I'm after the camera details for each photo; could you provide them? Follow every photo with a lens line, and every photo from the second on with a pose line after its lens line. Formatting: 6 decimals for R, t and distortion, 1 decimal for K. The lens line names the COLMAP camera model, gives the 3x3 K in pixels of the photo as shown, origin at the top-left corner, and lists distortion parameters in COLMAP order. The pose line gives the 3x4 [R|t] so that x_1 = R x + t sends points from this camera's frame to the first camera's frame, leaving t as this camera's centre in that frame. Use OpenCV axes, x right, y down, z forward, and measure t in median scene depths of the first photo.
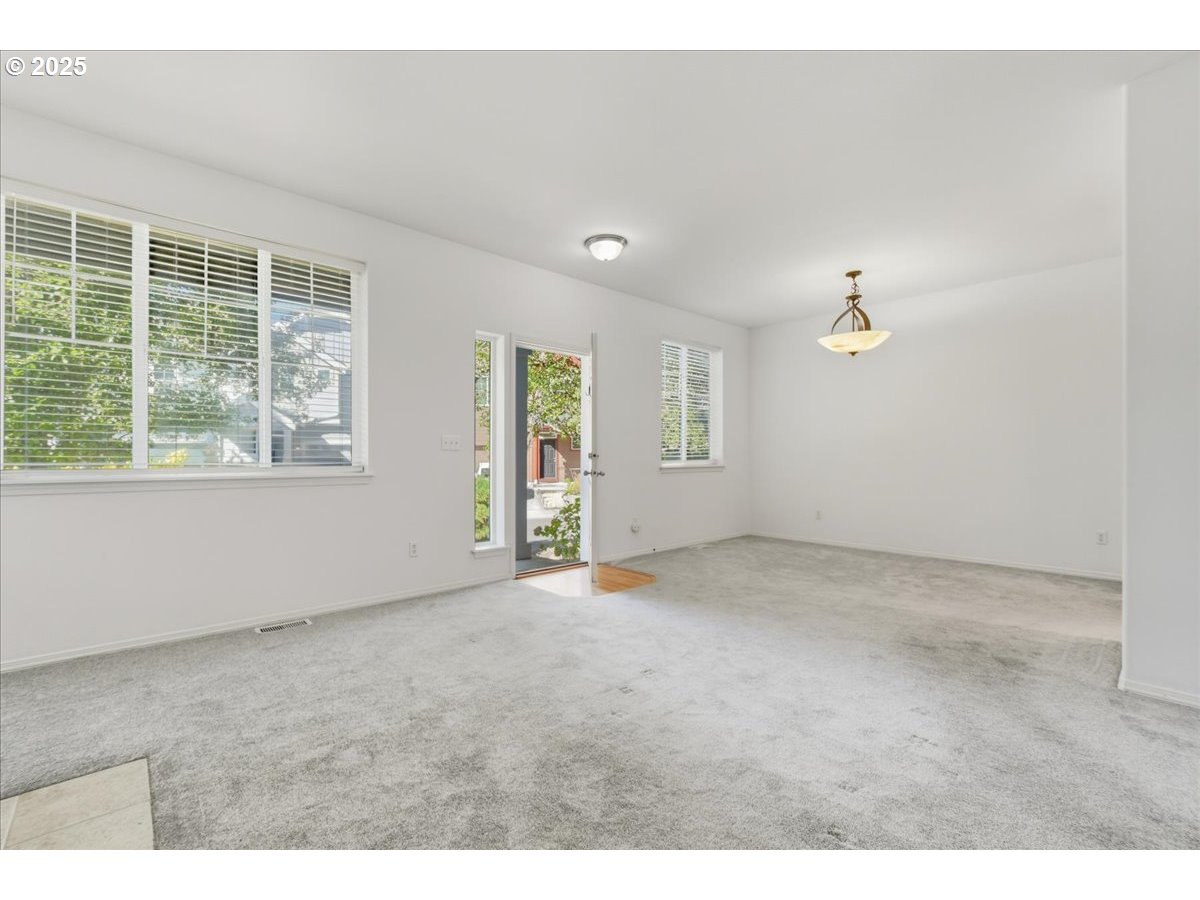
lens RADIAL K [[525.1, 0, 587.0], [0, 525.1, 456.0], [0, 0, 1]] dist [-0.002936, -0.000661]
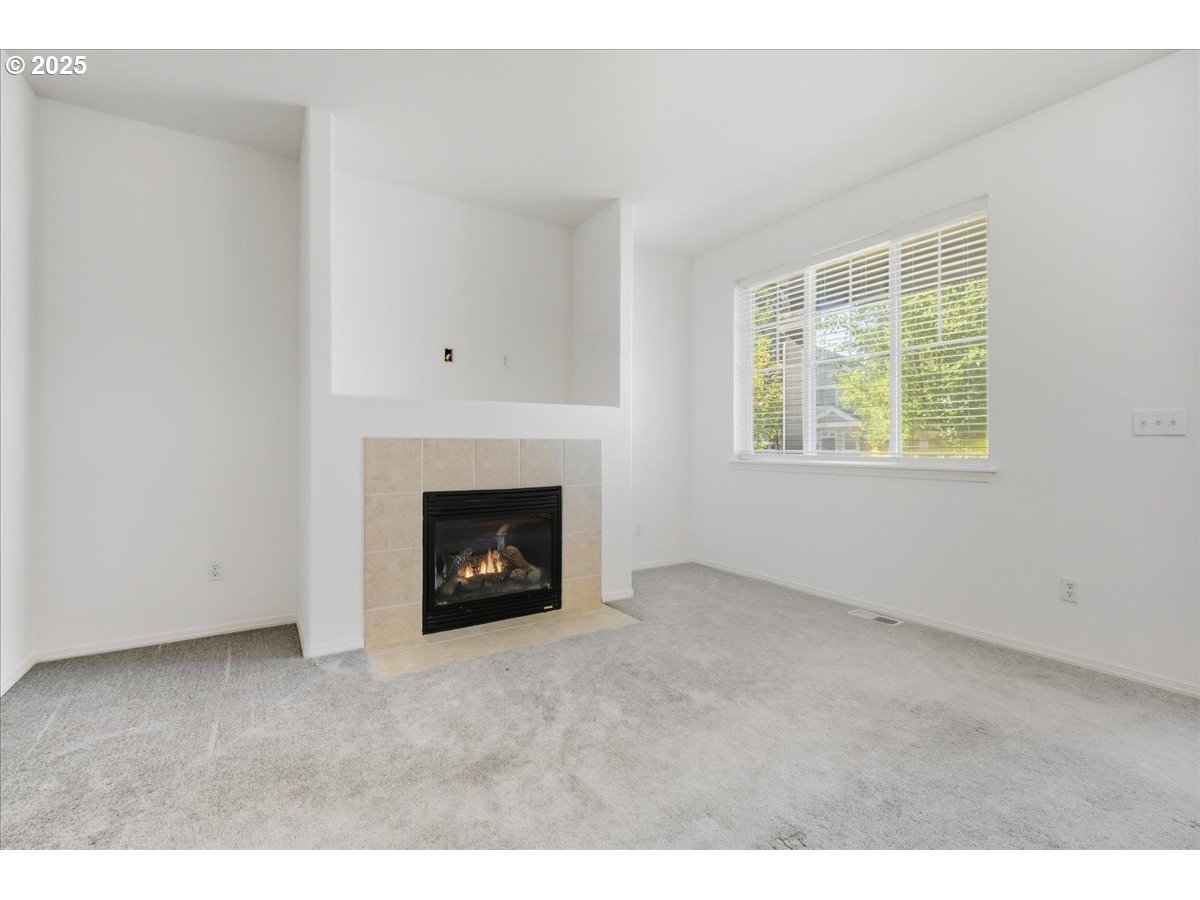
lens RADIAL K [[525.1, 0, 587.0], [0, 525.1, 456.0], [0, 0, 1]] dist [-0.002936, -0.000661]
pose [[-0.186430, 0.015365, -0.982348, 0.499626], [-0.004228, 0.999856, 0.016442, 0.004481], [0.982459, 0.007218, -0.186338, 0.649343]]
